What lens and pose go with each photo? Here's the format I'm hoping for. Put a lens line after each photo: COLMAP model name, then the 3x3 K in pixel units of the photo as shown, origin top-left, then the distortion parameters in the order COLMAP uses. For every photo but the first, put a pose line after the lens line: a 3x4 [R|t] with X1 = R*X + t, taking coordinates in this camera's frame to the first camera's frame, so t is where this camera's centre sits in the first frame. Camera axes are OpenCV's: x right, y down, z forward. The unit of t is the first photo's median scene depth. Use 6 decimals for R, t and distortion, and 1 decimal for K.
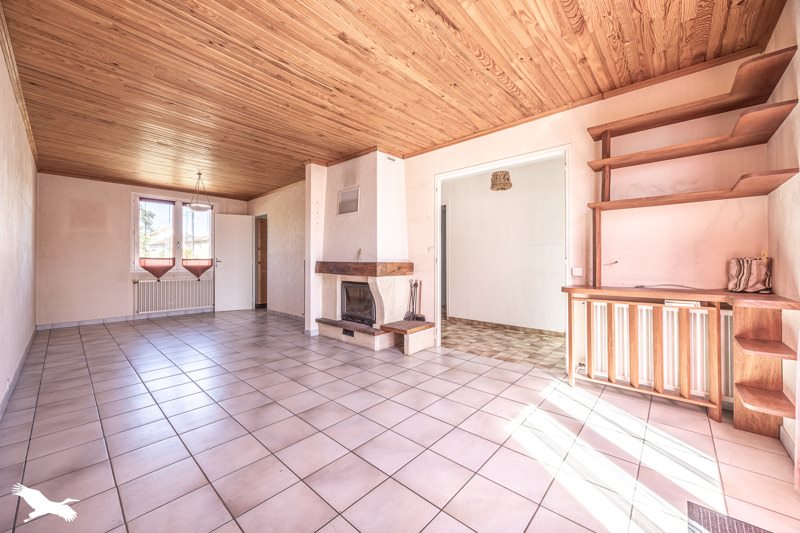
lens RADIAL K [[305.9, 0, 403.2], [0, 305.9, 260.6], [0, 0, 1]] dist [-0.003431, -0.000316]
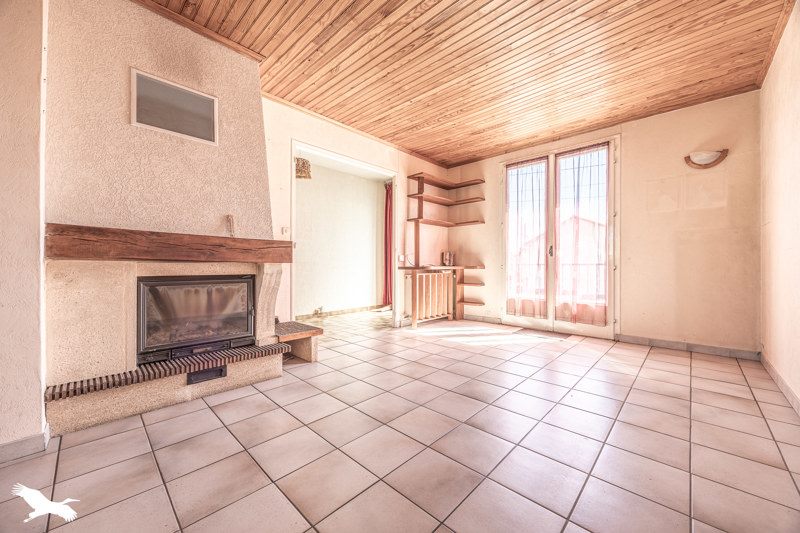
lens RADIAL K [[305.9, 0, 399.7], [0, 305.9, 267.2], [0, 0, 1]] dist [-0.003431, -0.000316]
pose [[0.031003, -0.002827, 0.999515, -0.823790], [-0.007298, 0.999969, 0.003055, 0.065129], [-0.999493, -0.007389, 0.030981, 0.811774]]
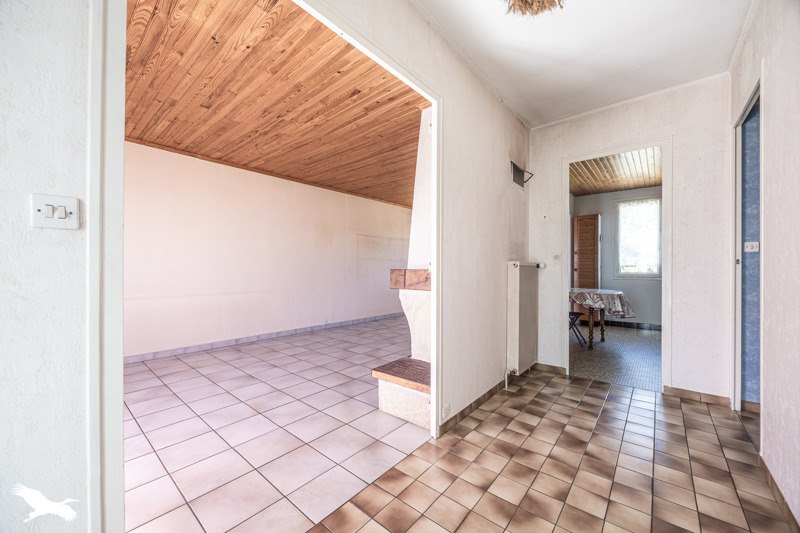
lens RADIAL K [[305.9, 0, 400.2], [0, 305.9, 268.4], [0, 0, 1]] dist [-0.003431, -0.000316]
pose [[0.024931, 0.001039, -0.999689, 0.719760], [0.004877, 0.999987, 0.001161, 0.005036], [0.999677, -0.004905, 0.024925, 1.099638]]
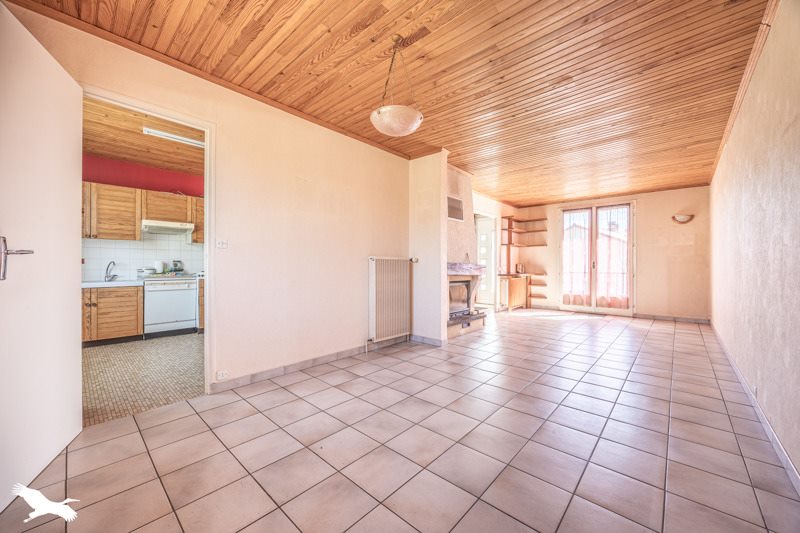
lens RADIAL K [[305.9, 0, 402.8], [0, 305.9, 267.5], [0, 0, 1]] dist [-0.003431, -0.000316]
pose [[0.007181, 0.000939, 0.999974, -1.606045], [-0.010297, 0.999947, -0.000866, 0.030185], [-0.999921, -0.010290, 0.007190, 1.485135]]
